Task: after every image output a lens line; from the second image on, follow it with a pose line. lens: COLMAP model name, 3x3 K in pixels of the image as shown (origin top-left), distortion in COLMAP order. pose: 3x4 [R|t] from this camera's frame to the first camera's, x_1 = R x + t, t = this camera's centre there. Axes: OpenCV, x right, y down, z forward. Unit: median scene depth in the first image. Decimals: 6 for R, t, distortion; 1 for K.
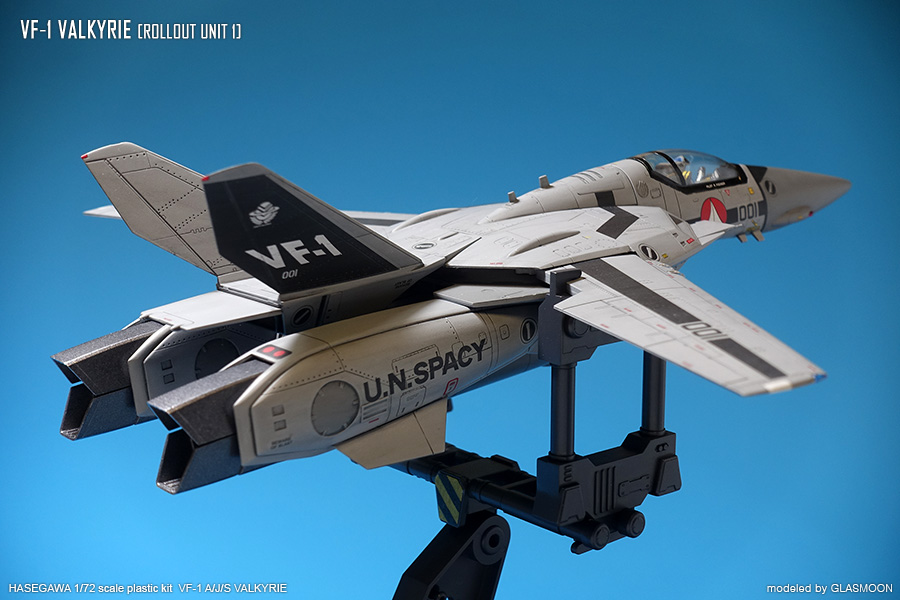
lens RADIAL K [[1808.1, 0, 450.8], [0, 1808.1, 296.7], [0, 0, 1]] dist [-0.160917, 0.000000]
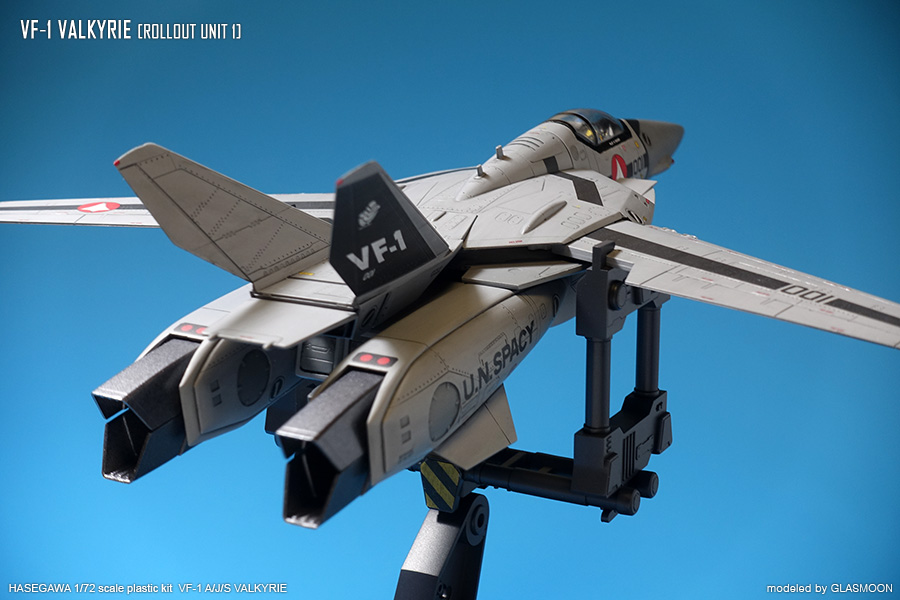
lens RADIAL K [[1808.1, 0, 450.1], [0, 1808.1, 303.9], [0, 0, 1]] dist [-0.160917, 0.000000]
pose [[0.907128, -0.101948, 0.408321, -0.418545], [0.080217, 0.994313, 0.070044, -0.057453], [-0.413140, -0.030784, 0.910147, 0.126038]]
